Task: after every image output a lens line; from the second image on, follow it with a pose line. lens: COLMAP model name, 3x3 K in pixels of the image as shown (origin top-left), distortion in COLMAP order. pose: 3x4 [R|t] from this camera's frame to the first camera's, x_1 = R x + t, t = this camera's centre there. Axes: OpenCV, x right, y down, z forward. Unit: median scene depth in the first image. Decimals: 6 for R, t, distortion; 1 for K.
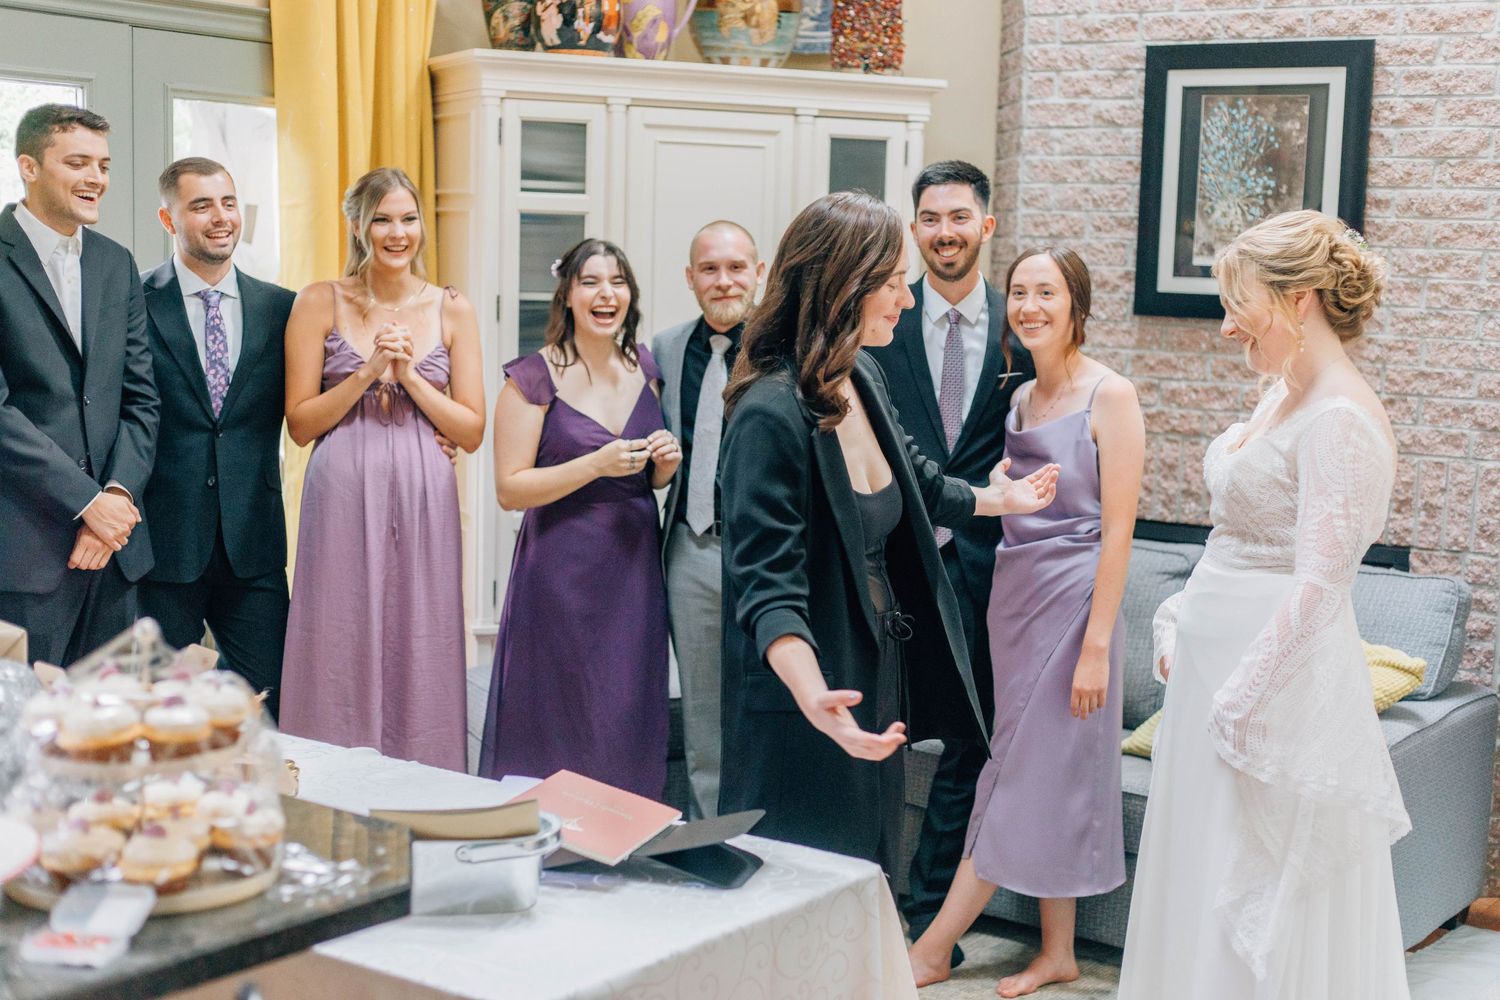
lens RADIAL K [[2155.1, 0, 791.2], [0, 2155.1, 521.7], [0, 0, 1]] dist [0.001834, 0.000000]
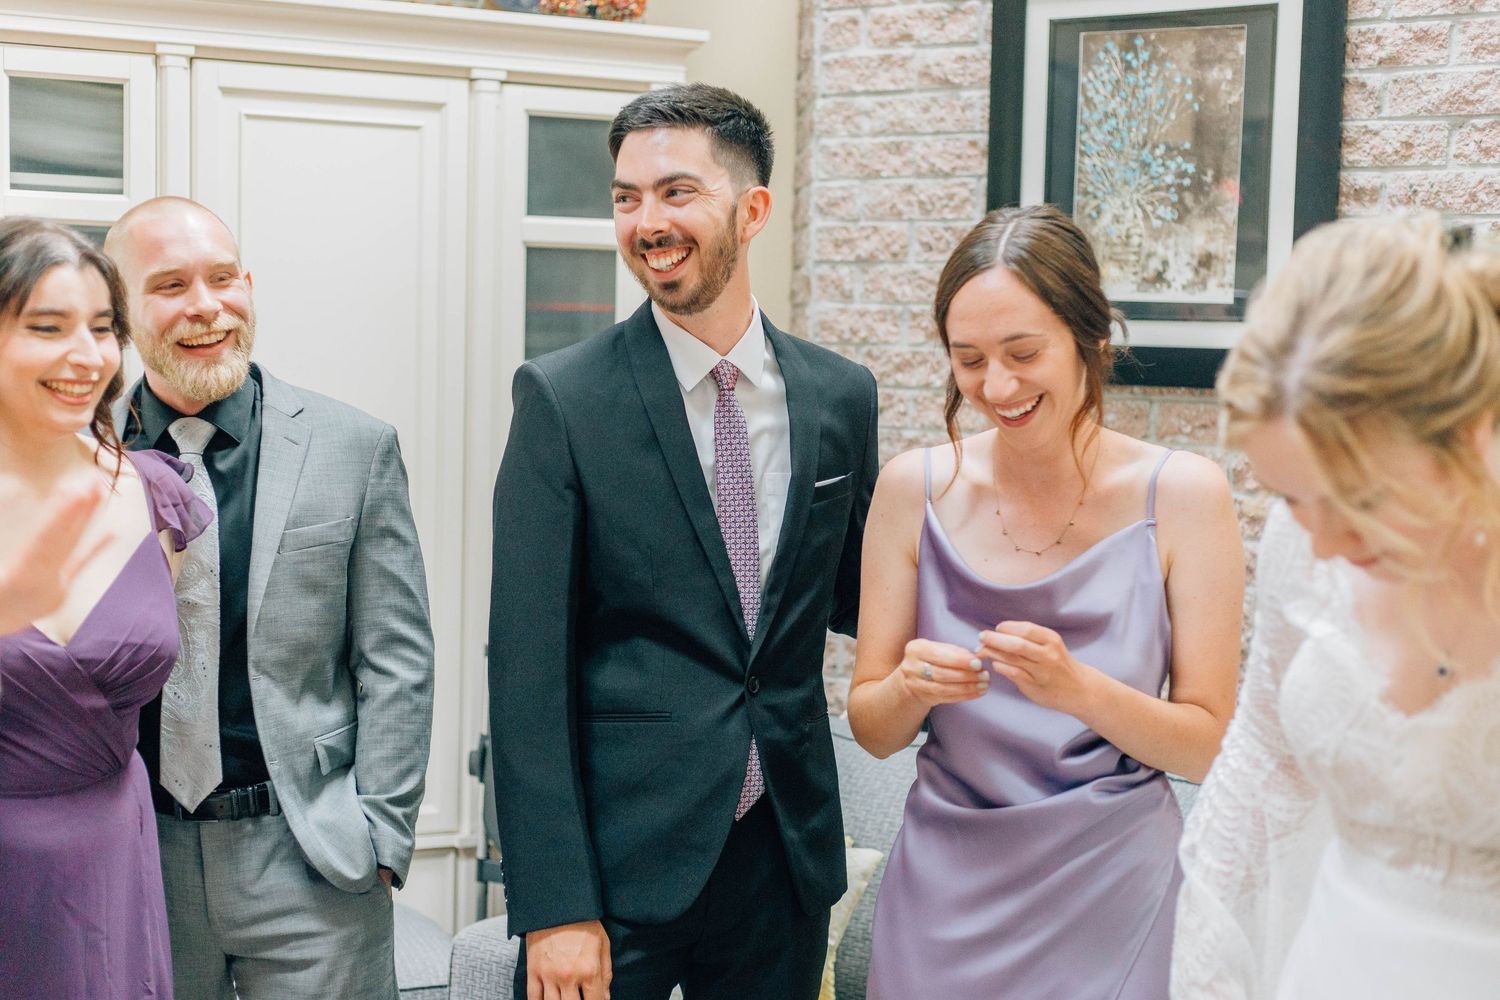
lens RADIAL K [[2155.1, 0, 793.9], [0, 2155.1, 515.4], [0, 0, 1]] dist [0.001834, 0.000000]
pose [[0.999986, -0.004202, 0.003200, 0.104100], [0.004355, 0.998779, -0.049207, -0.025213], [-0.002989, 0.049220, 0.998783, 0.374513]]
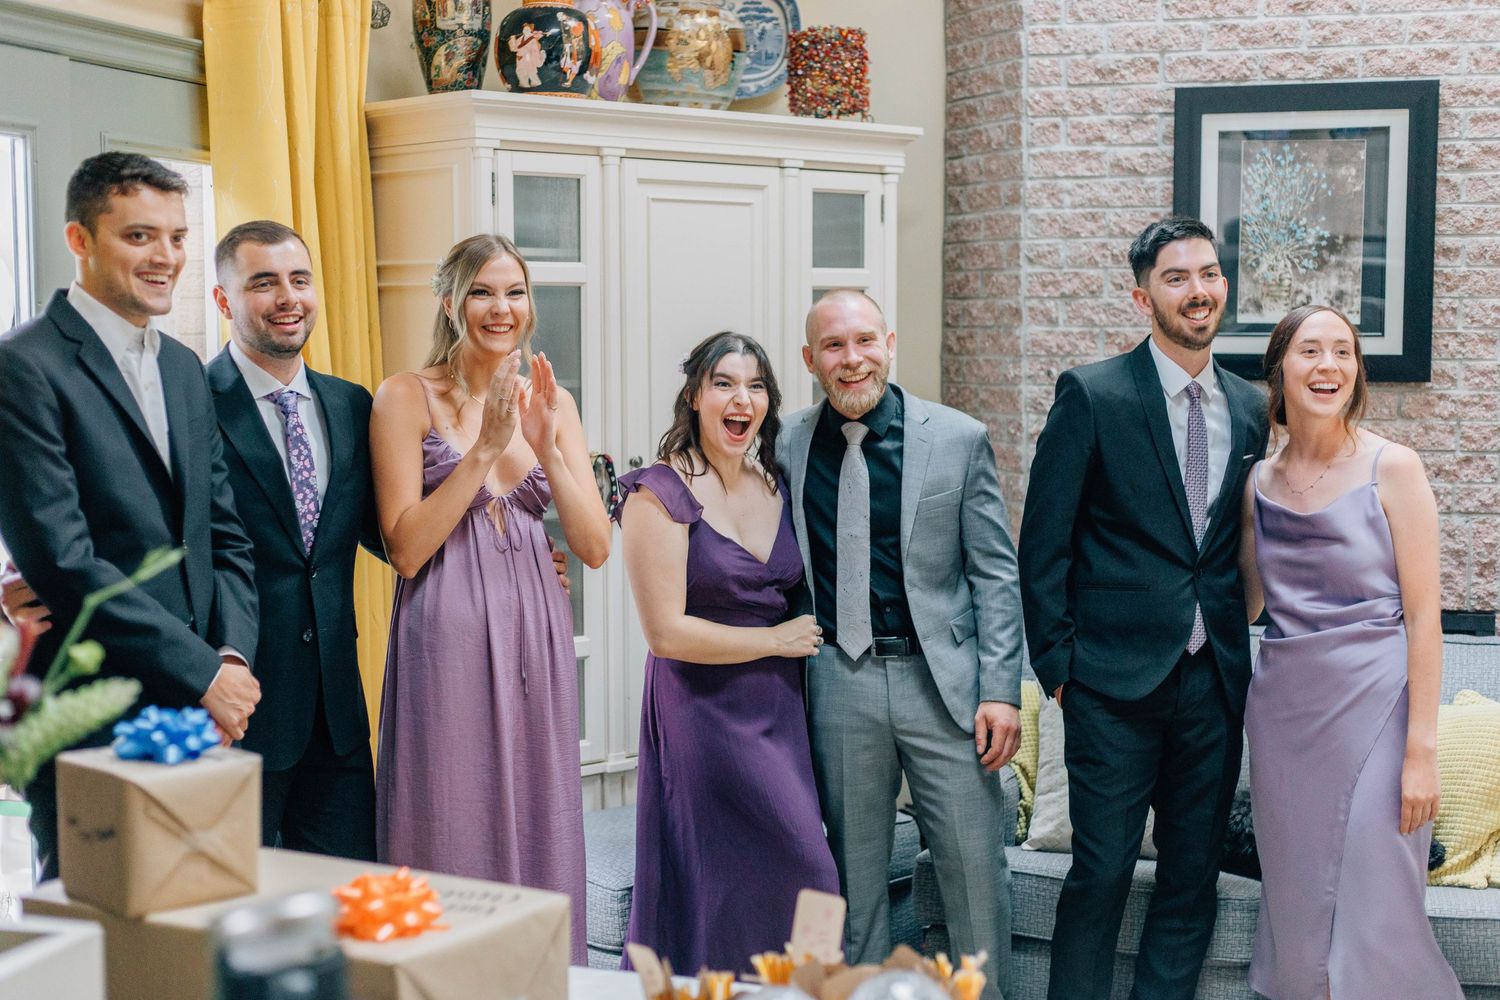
lens RADIAL K [[2155.1, 0, 751.1], [0, 2155.1, 508.9], [0, 0, 1]] dist [0.001834, 0.000000]
pose [[0.955937, -0.054789, 0.288413, -0.287963], [0.065395, 0.997487, -0.027259, -0.028240], [-0.286195, 0.044919, 0.957118, 0.179828]]
